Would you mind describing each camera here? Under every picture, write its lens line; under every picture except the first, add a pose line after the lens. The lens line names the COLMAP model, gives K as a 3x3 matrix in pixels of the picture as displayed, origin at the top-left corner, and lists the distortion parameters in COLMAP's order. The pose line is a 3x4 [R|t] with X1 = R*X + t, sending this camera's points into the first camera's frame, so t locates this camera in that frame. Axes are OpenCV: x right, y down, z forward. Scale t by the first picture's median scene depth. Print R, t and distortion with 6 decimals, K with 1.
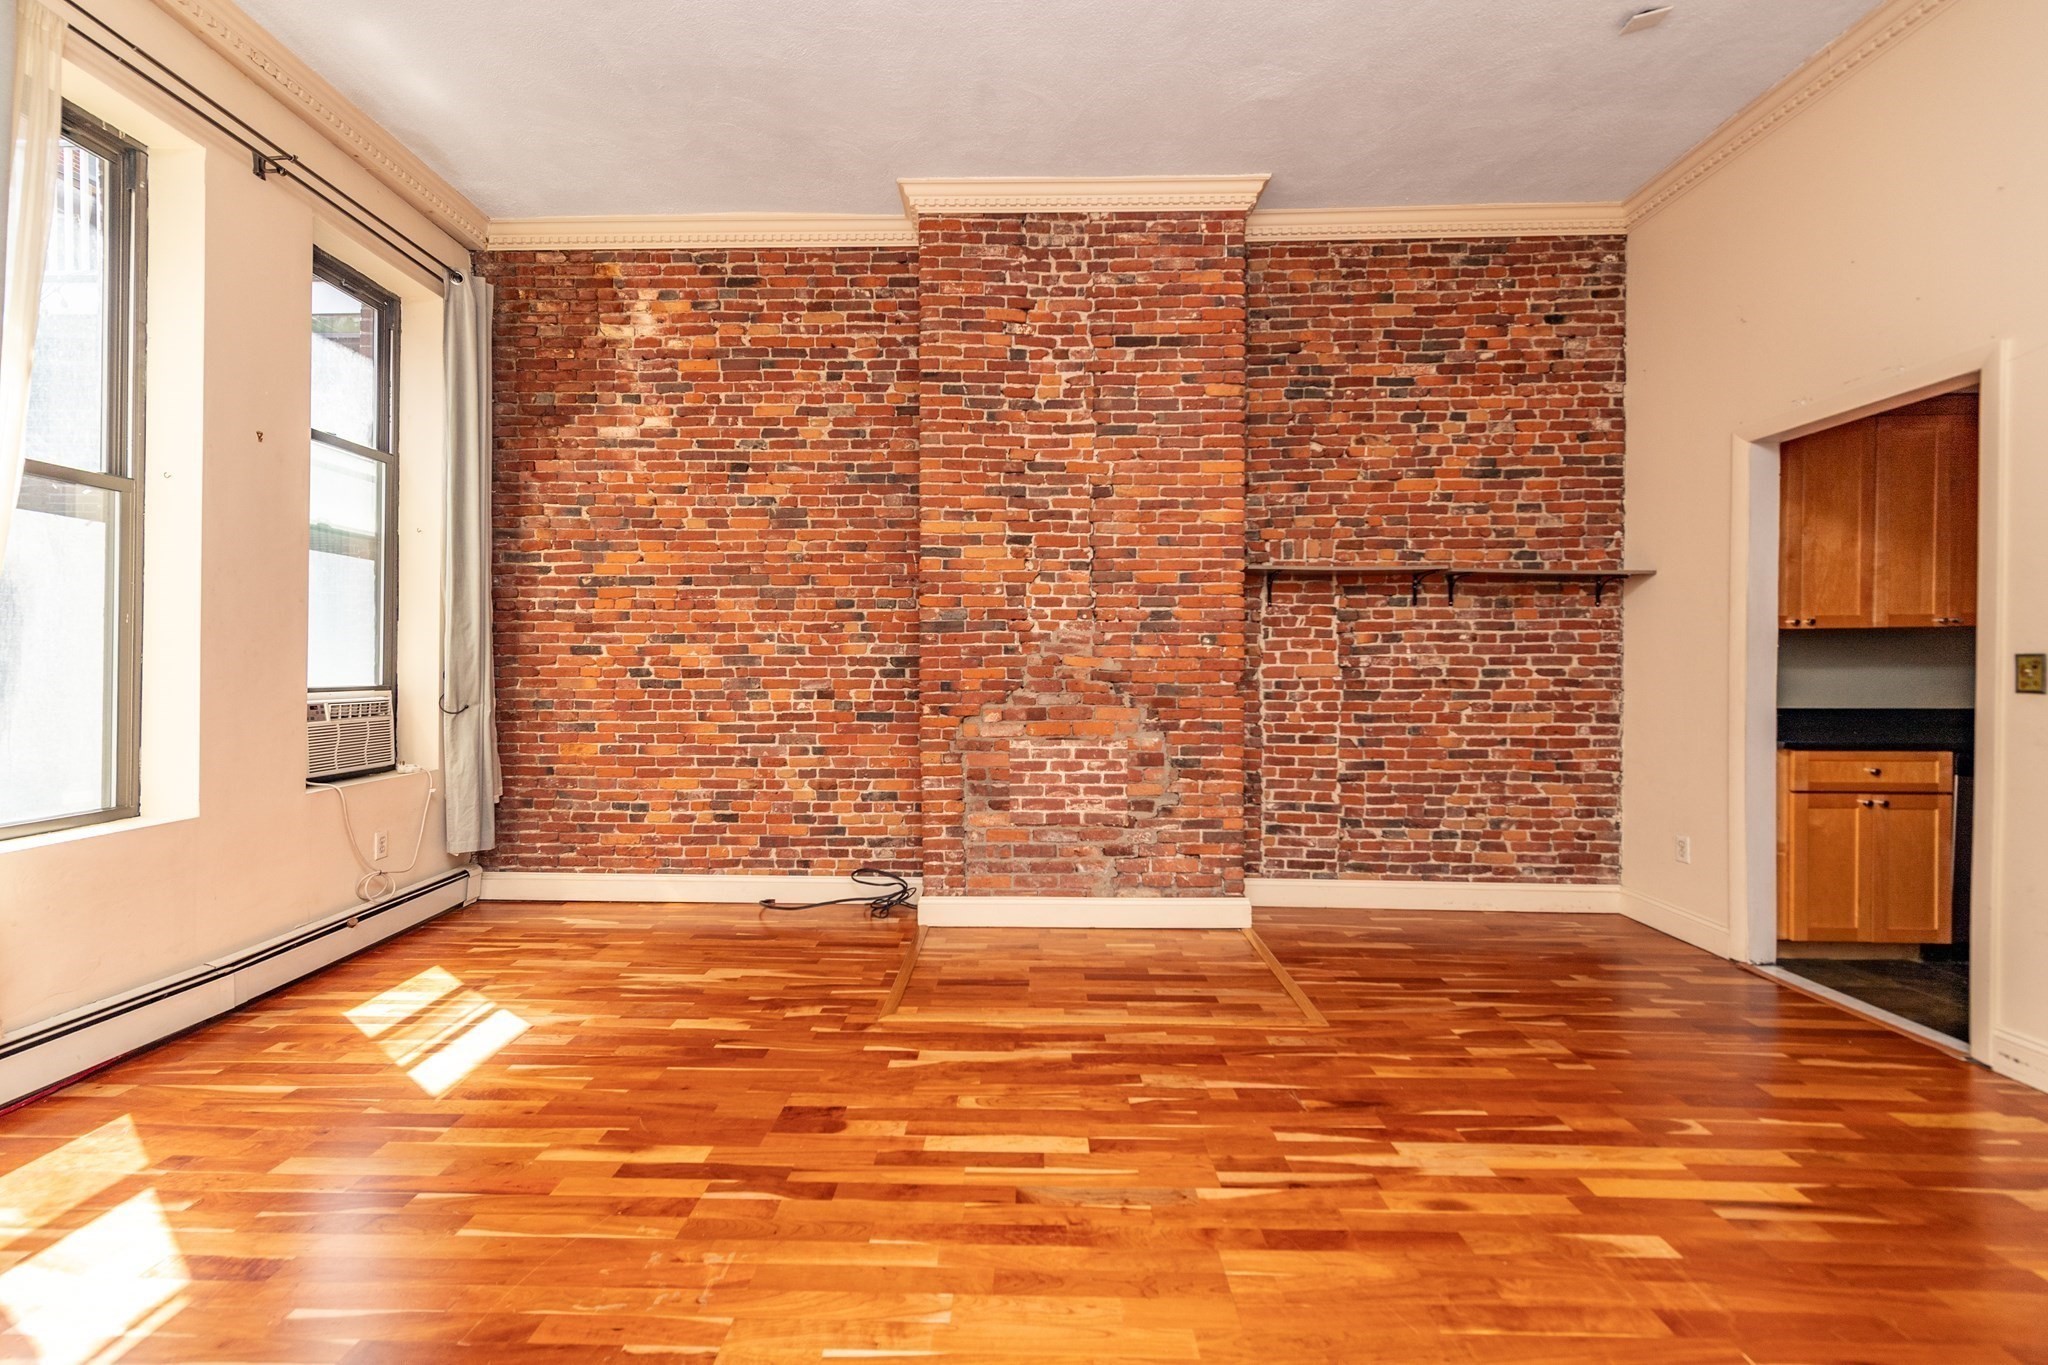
lens RADIAL K [[812.9, 0, 1011.0], [0, 812.9, 670.7], [0, 0, 1]] dist [0.017365, -0.005436]
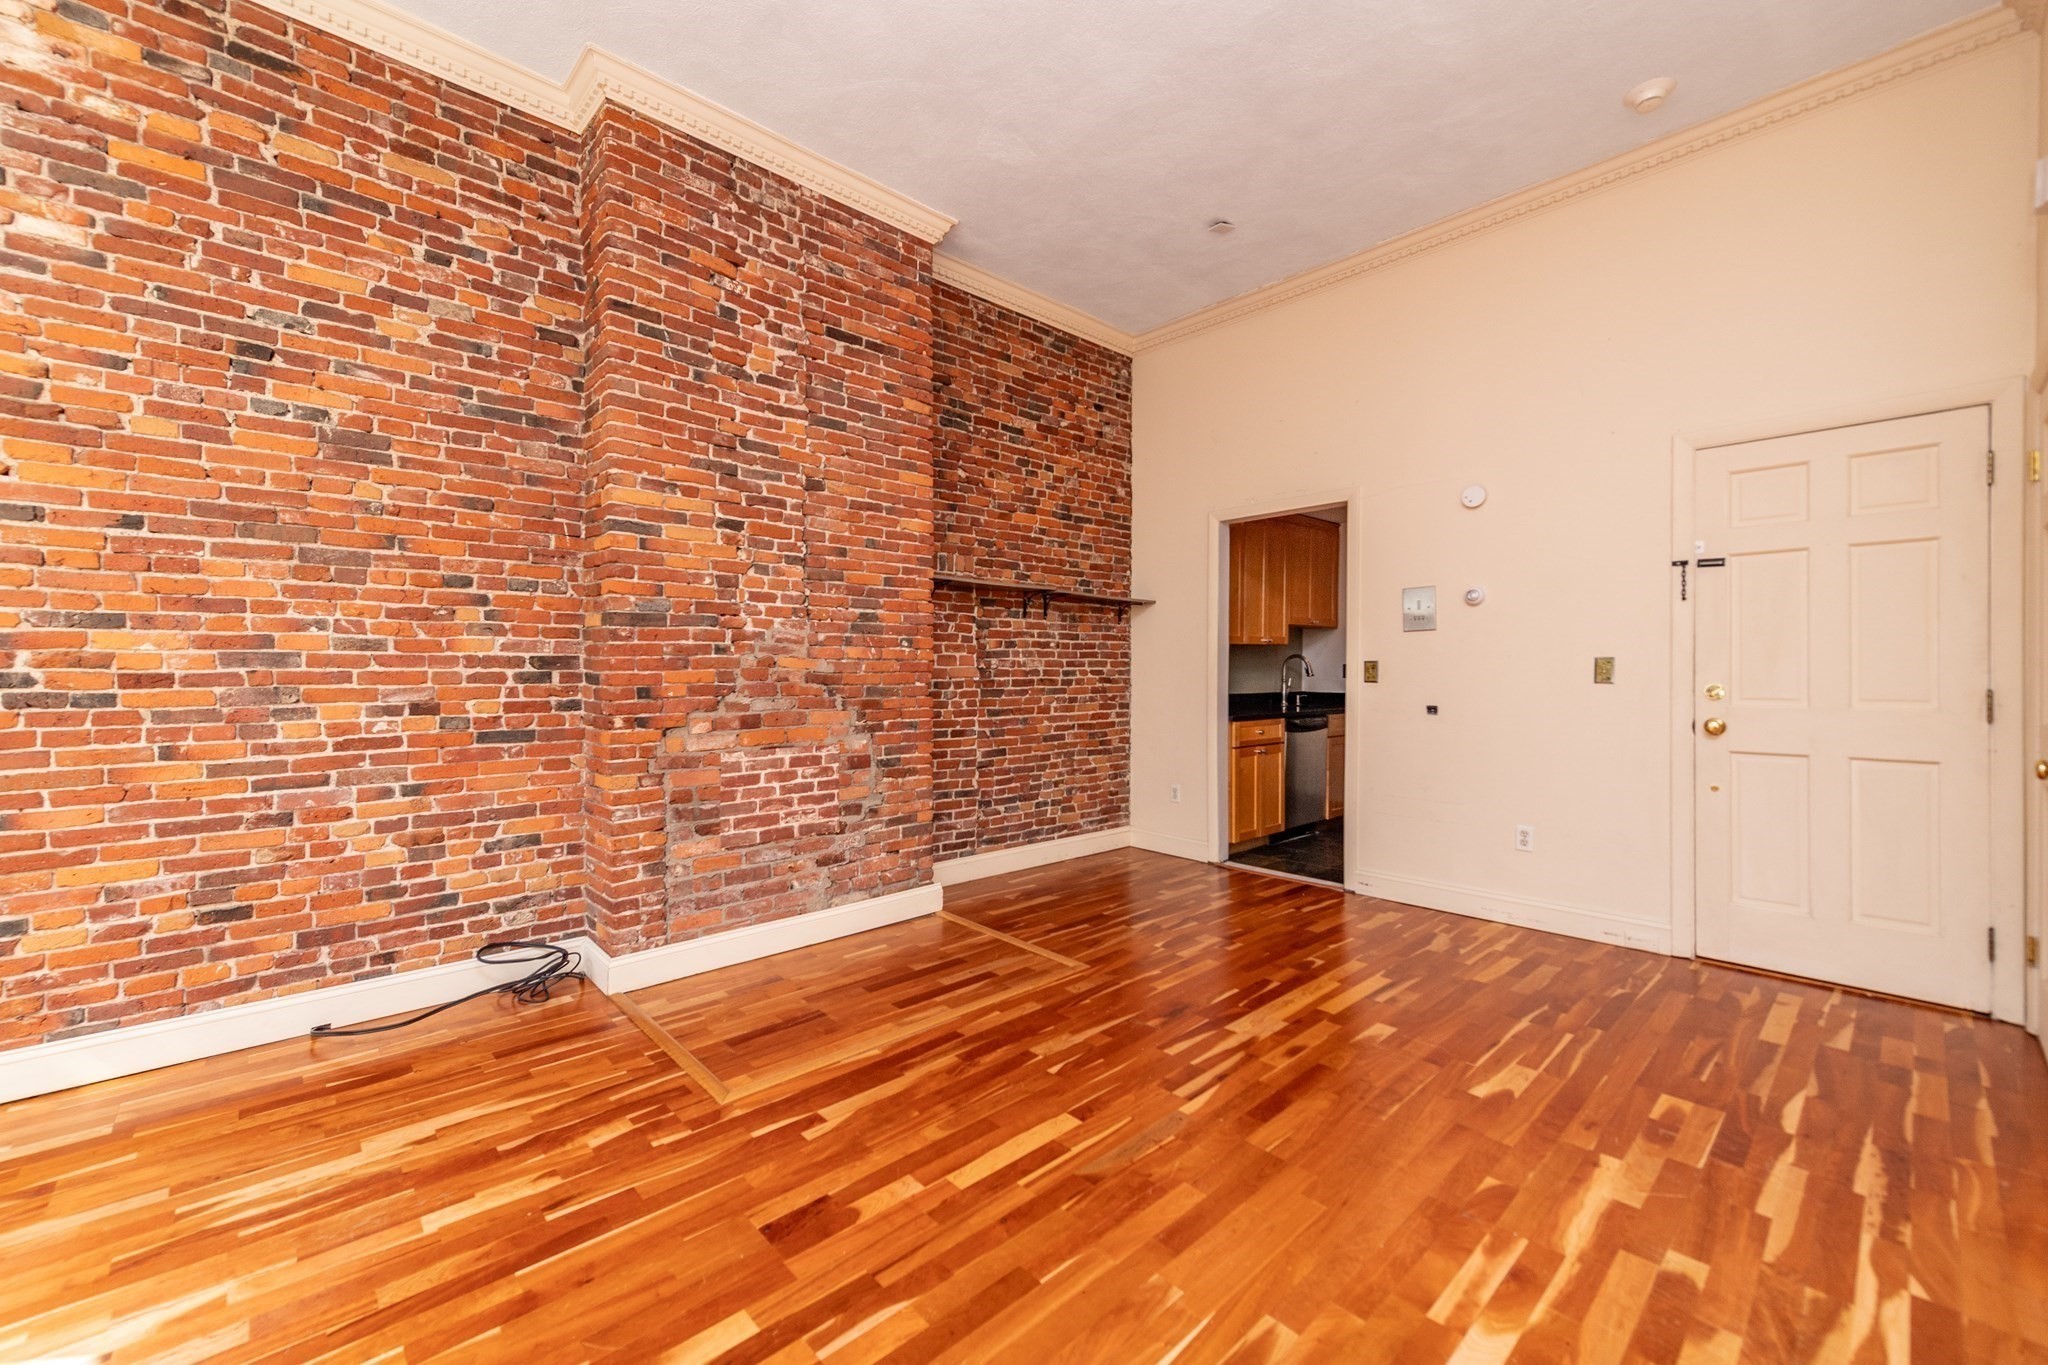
lens RADIAL K [[811.7, 0, 1005.7], [0, 811.7, 672.2], [0, 0, 1]] dist [0.017219, -0.005616]
pose [[0.724028, -0.004064, 0.689759, -0.373524], [0.005078, 0.999987, 0.000561, -0.000120], [-0.689752, 0.003097, 0.724039, 0.154995]]
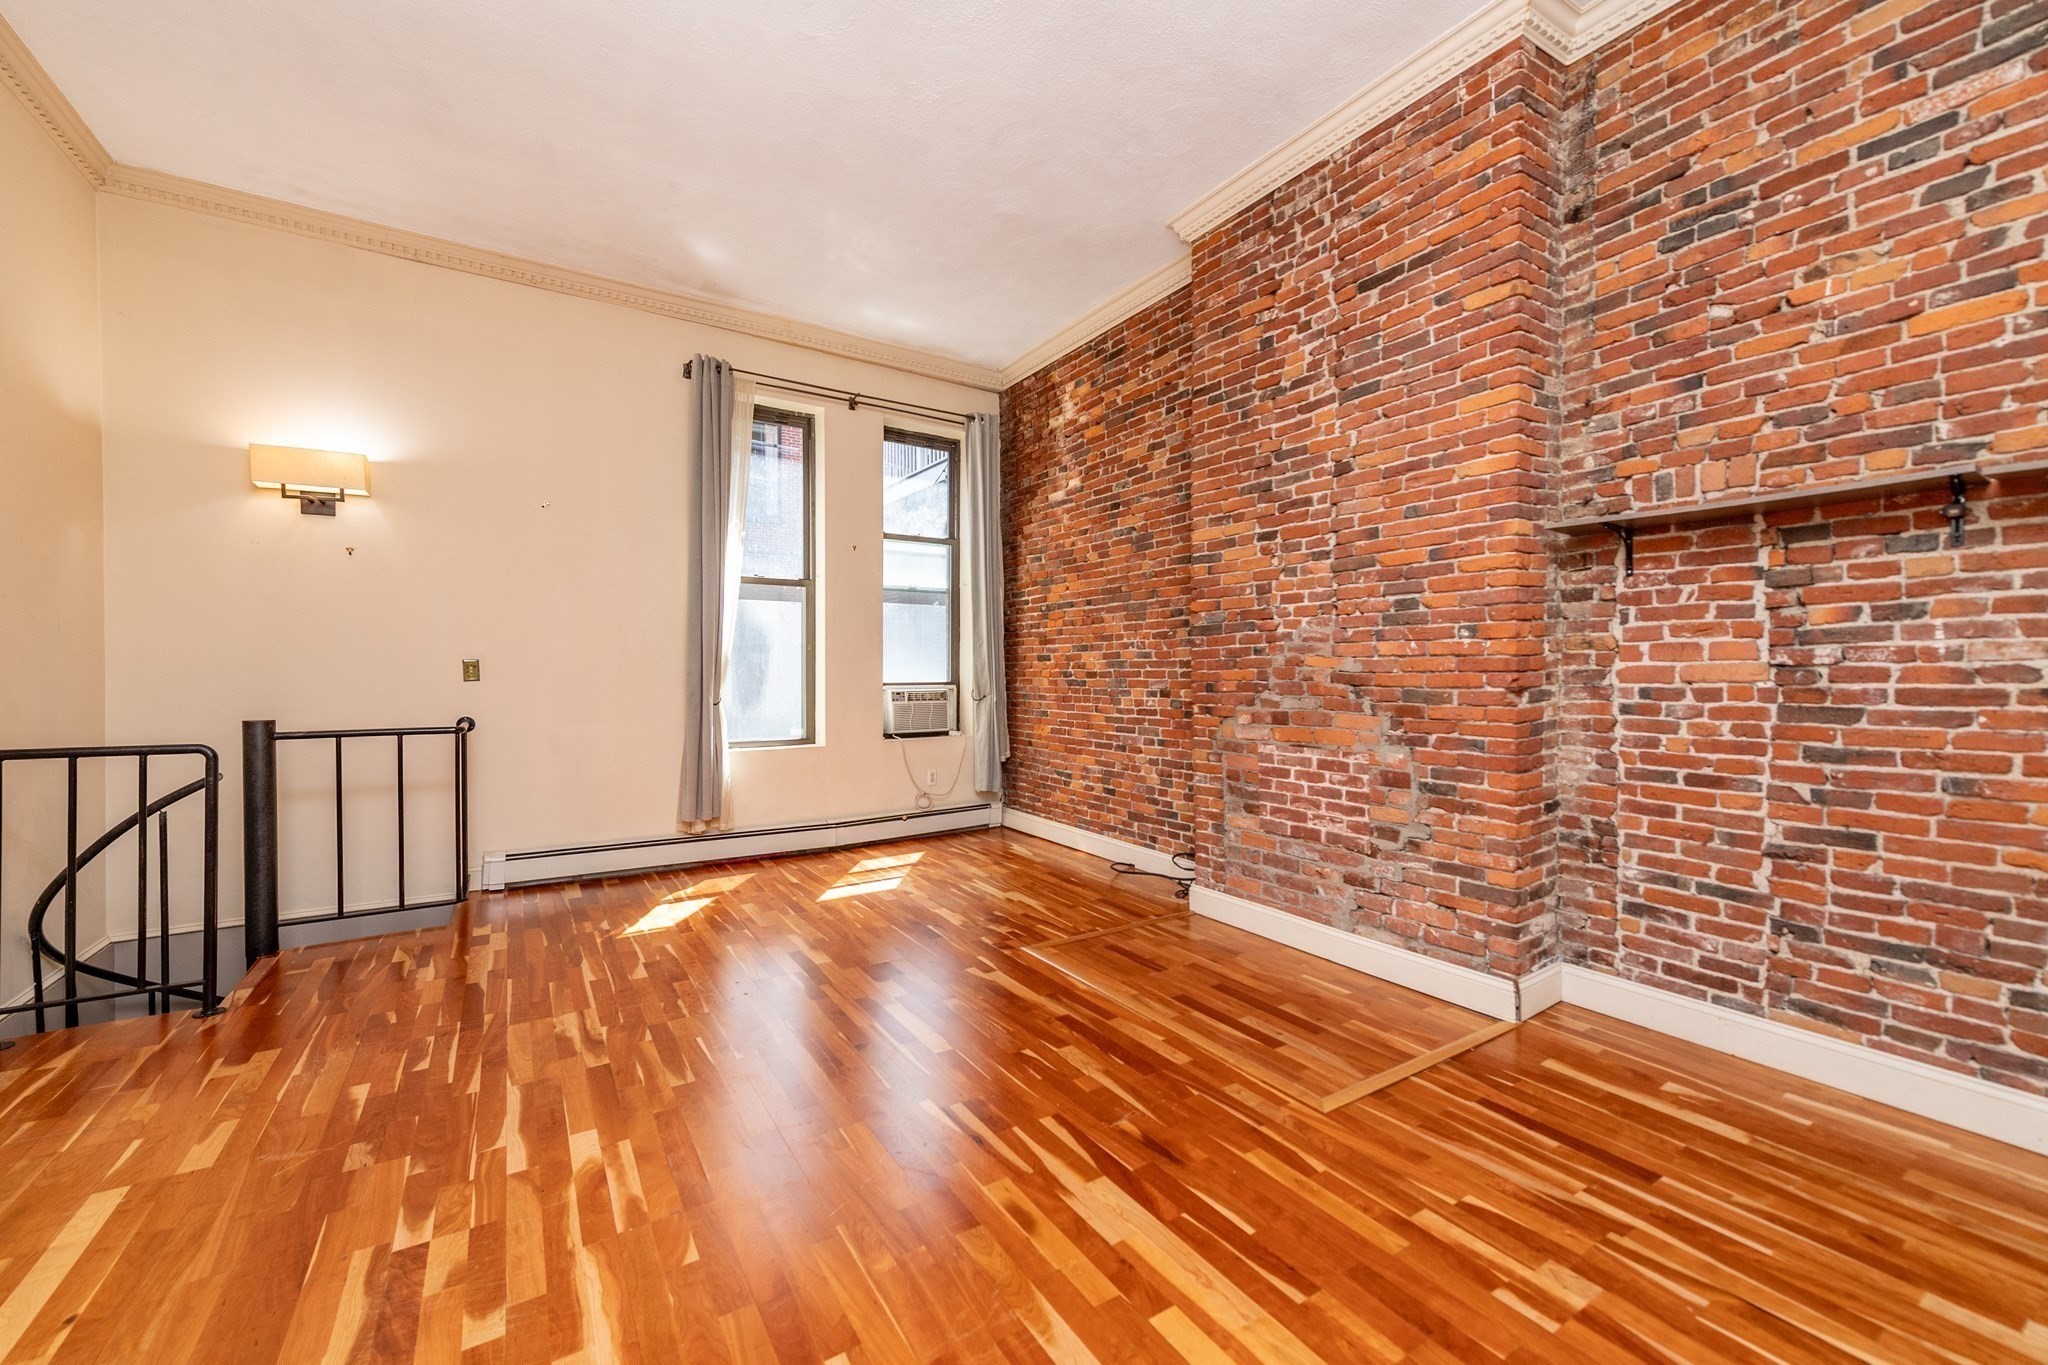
lens RADIAL K [[799.7, 0, 1012.7], [0, 799.7, 684.1], [0, 0, 1]] dist [0.016120, -0.004987]
pose [[0.553370, 0.011156, -0.832861, 0.620584], [-0.001314, 0.999921, 0.012521, 0.002418], [0.832935, -0.005835, 0.553341, 0.219518]]
